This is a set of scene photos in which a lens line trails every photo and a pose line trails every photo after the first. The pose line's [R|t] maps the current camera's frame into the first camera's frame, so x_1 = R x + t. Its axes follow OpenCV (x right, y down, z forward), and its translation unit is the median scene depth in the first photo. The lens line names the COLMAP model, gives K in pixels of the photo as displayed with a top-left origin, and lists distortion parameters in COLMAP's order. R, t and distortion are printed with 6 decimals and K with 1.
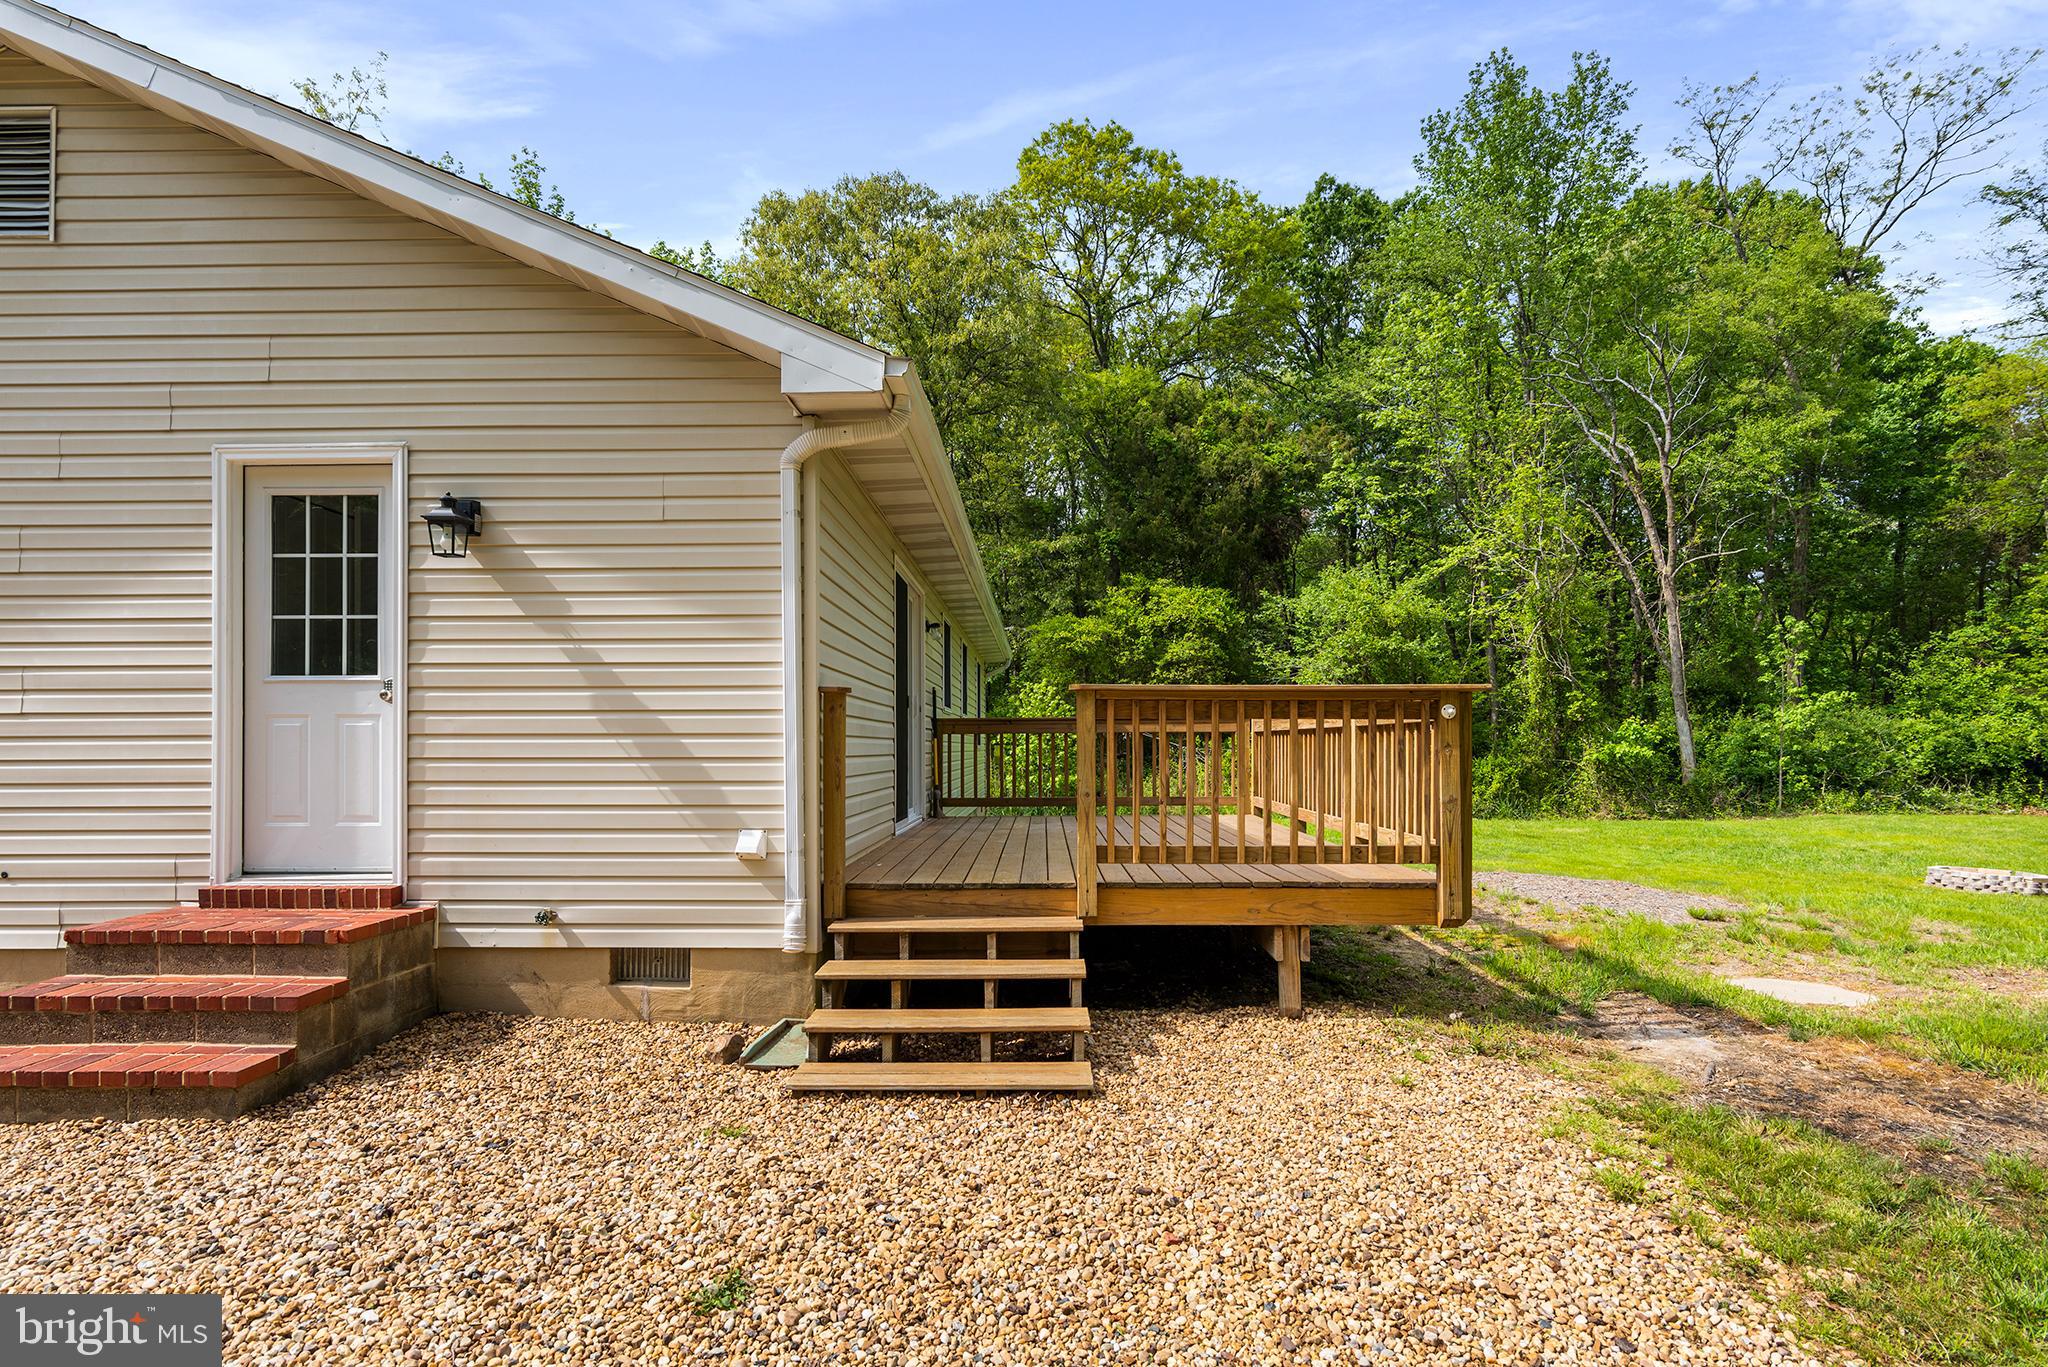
lens RADIAL K [[1011.5, 0, 993.3], [0, 1011.5, 742.1], [0, 0, 1]] dist [0.002201, -0.000118]
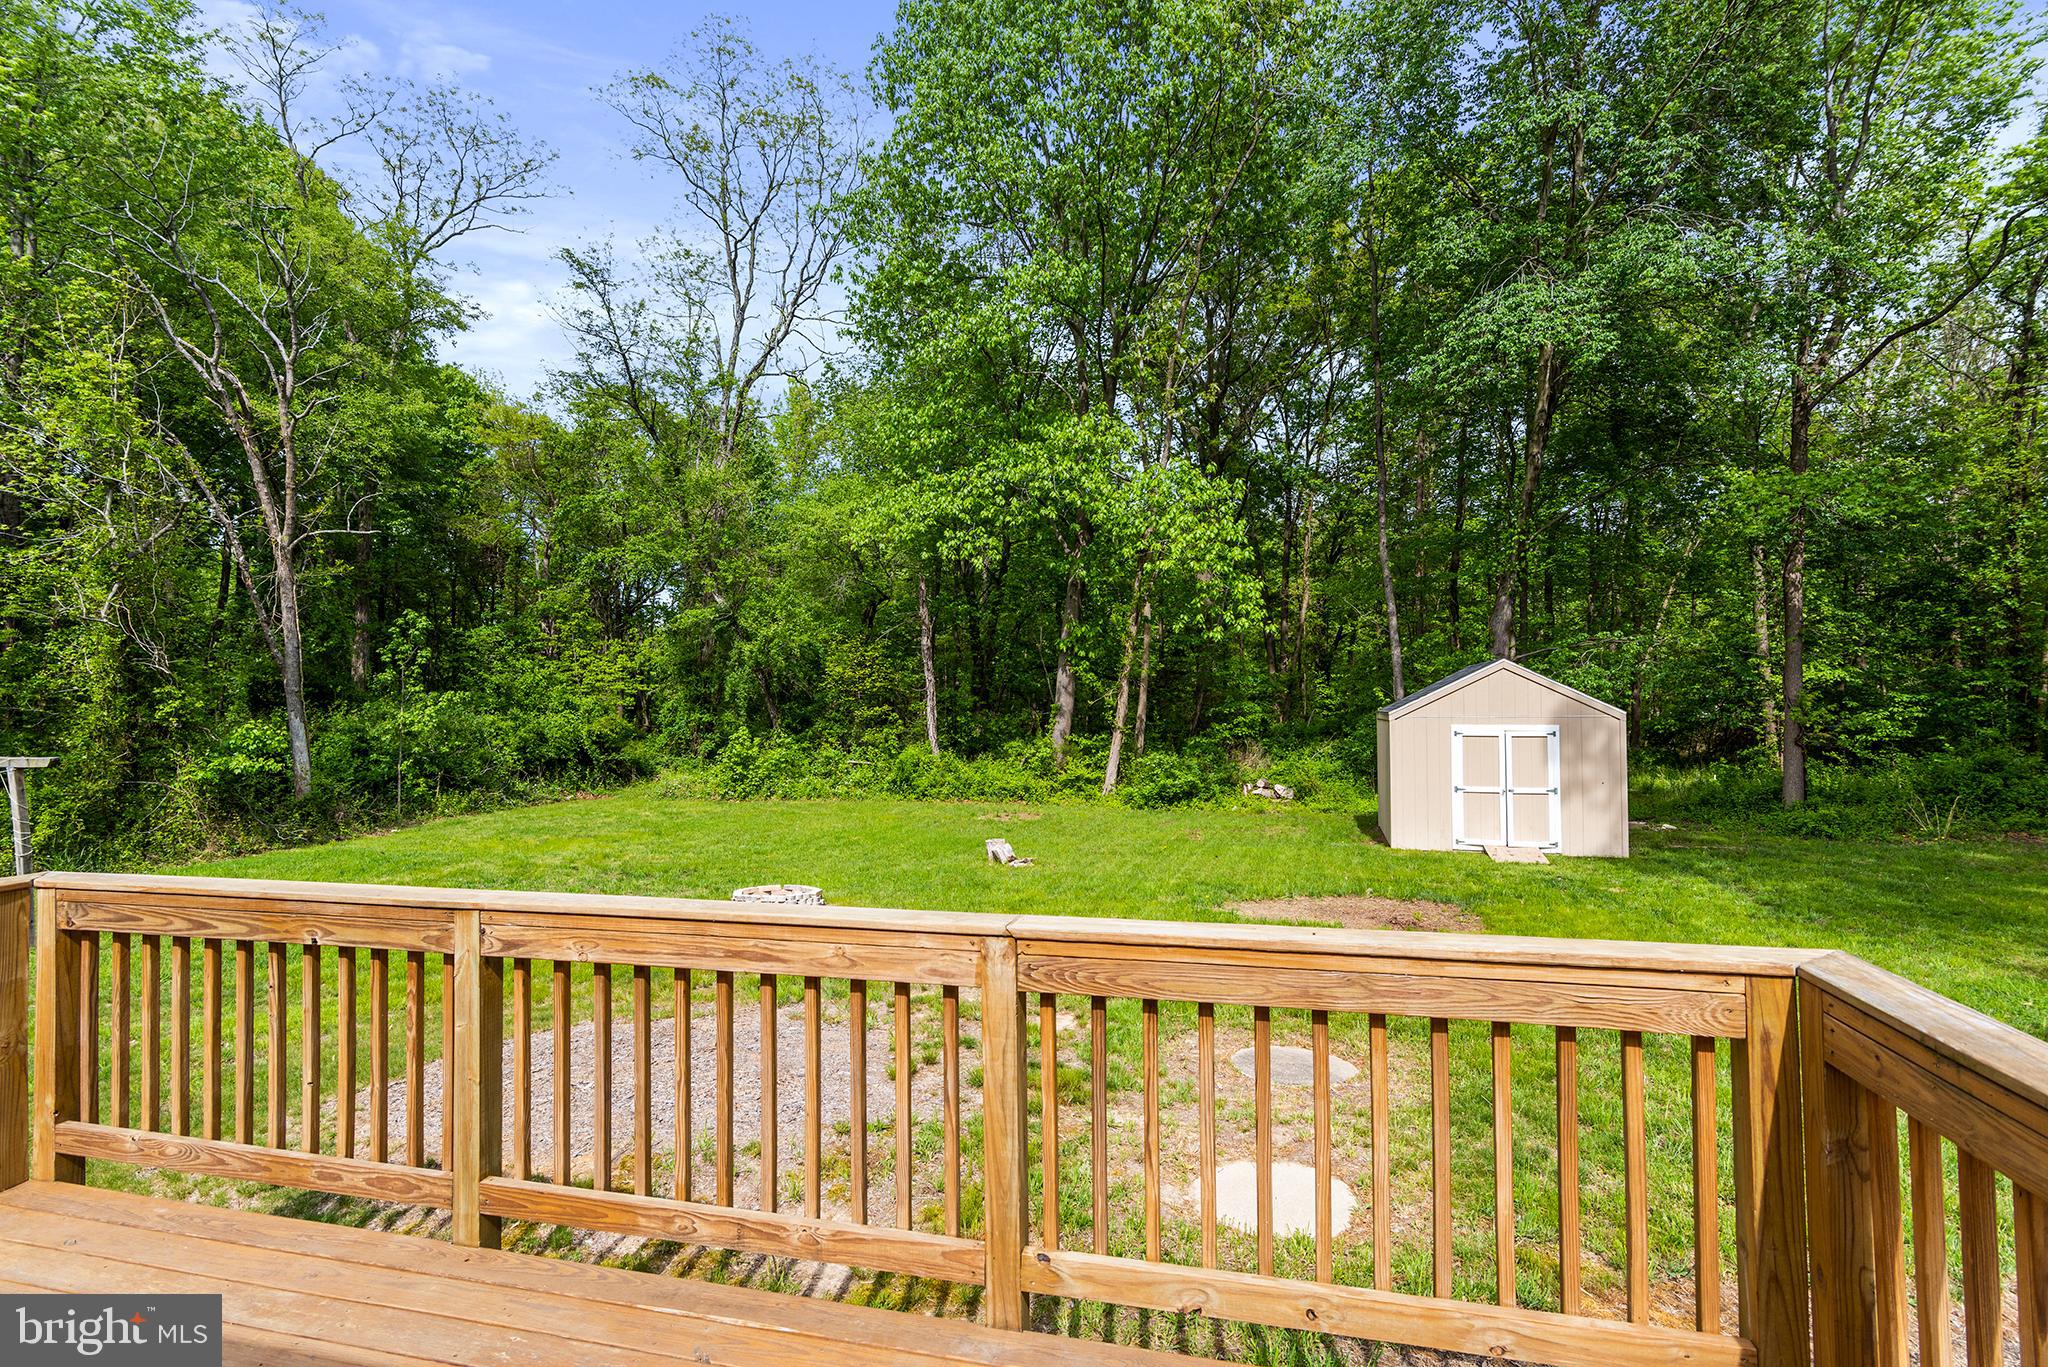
lens RADIAL K [[1011.5, 0, 1066.6], [0, 1011.5, 684.1], [0, 0, 1]] dist [0.002201, -0.000118]
pose [[0.207134, 0.021643, 0.978073, -0.002427], [0.006159, 0.999707, -0.023427, -0.030246], [-0.978293, 0.010877, 0.206940, 0.216401]]
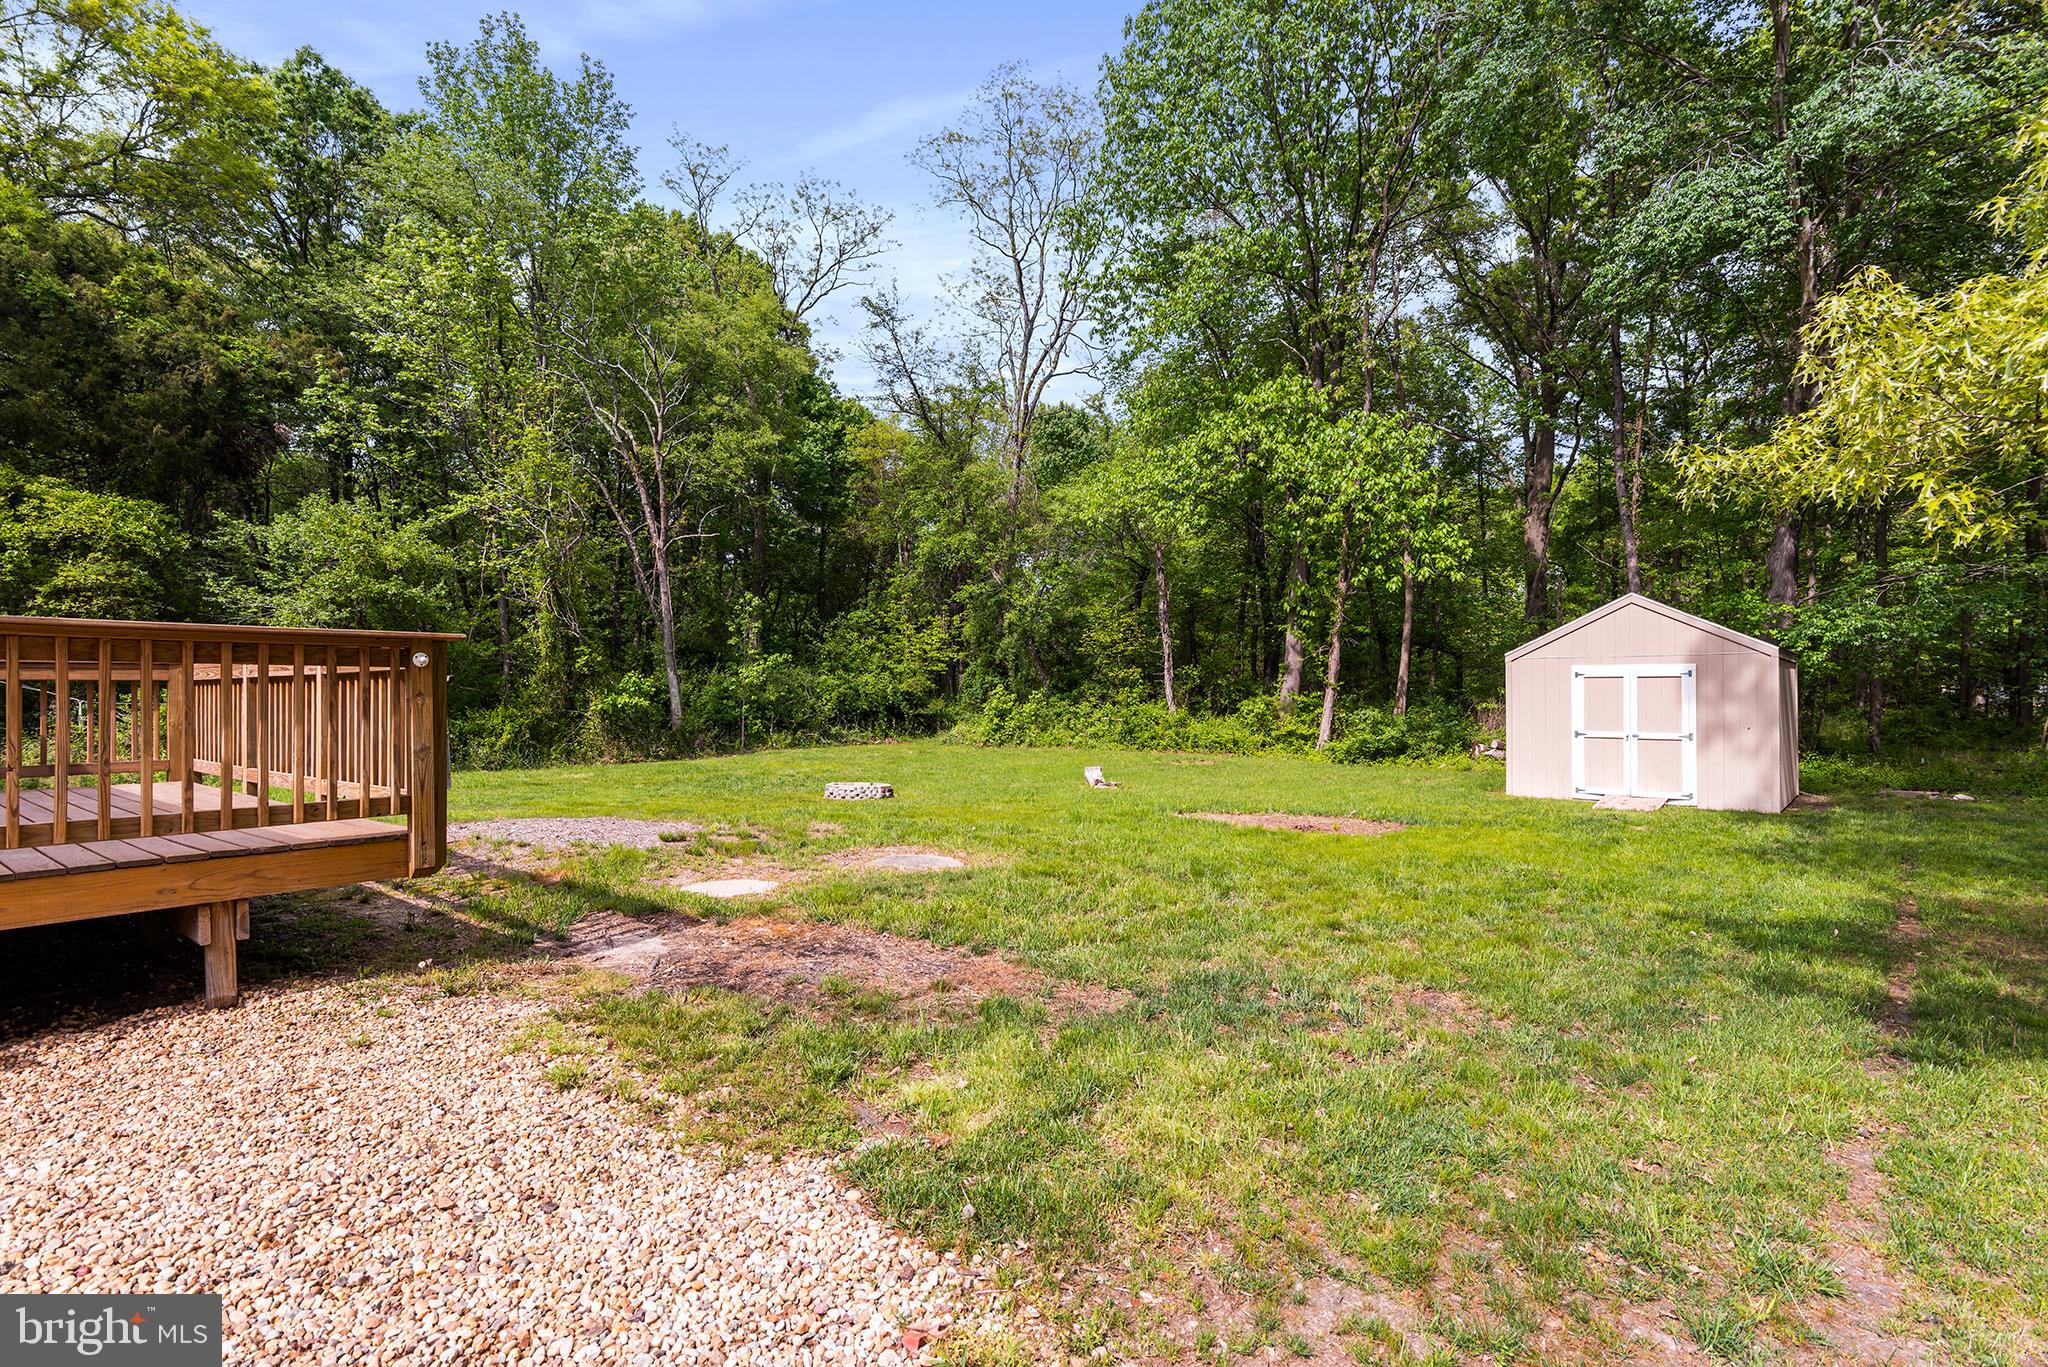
lens RADIAL K [[1011.5, 0, 1044.1], [0, 1011.5, 687.4], [0, 0, 1]] dist [0.002201, -0.000118]
pose [[0.598416, 0.002564, 0.801182, 0.007579], [0.004536, 0.999968, -0.006588, 0.002548], [-0.801173, 0.007576, 0.598385, -0.034420]]
